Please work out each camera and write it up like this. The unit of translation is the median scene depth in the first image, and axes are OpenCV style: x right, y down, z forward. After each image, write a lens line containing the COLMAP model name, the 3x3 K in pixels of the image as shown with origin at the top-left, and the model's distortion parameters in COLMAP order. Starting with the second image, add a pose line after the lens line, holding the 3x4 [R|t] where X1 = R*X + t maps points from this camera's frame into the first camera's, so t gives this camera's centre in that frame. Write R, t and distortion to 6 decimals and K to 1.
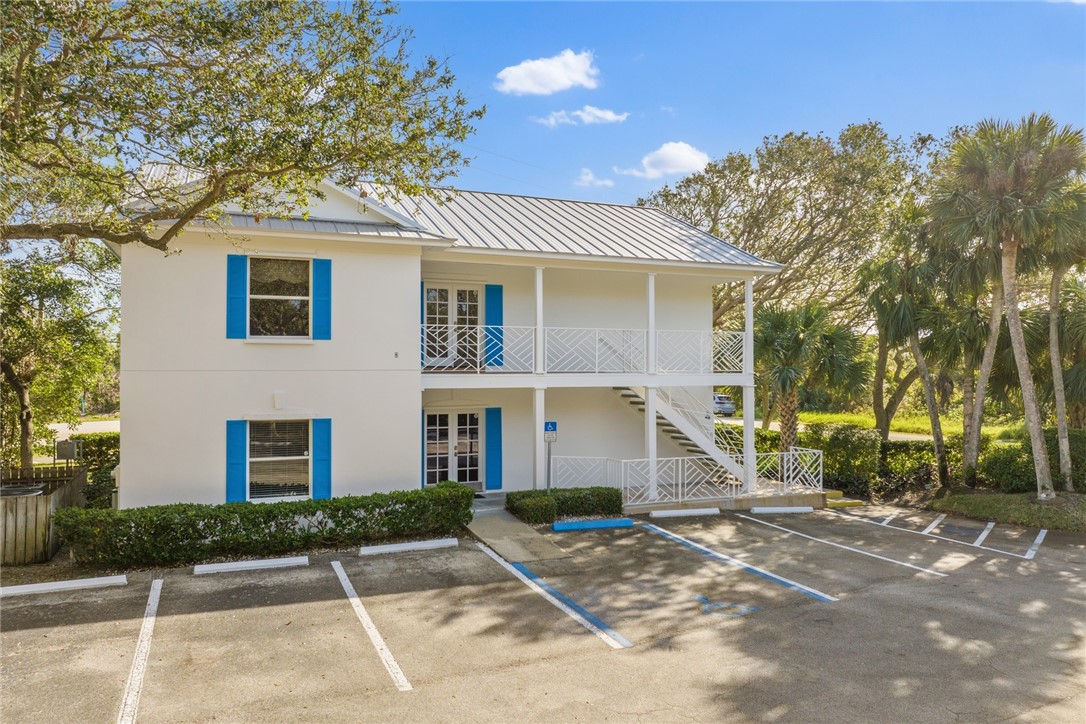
lens RADIAL K [[733.1, 0, 542.5], [0, 733.1, 363.0], [0, 0, 1]] dist [-0.010230, -0.005448]
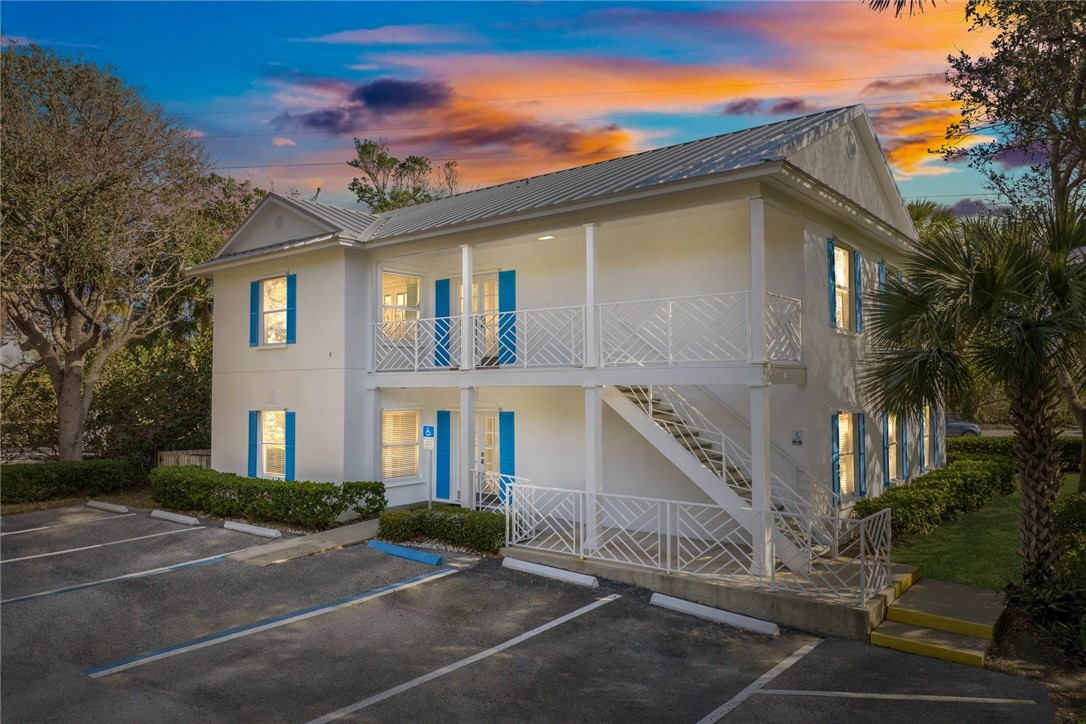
lens RADIAL K [[733.1, 0, 541.5], [0, 733.1, 362.7], [0, 0, 1]] dist [-0.010230, -0.005448]
pose [[0.450980, -0.009417, -0.892485, 0.891680], [0.023324, 0.999727, 0.001237, 0.007036], [0.892229, -0.021374, 0.451076, 0.748201]]
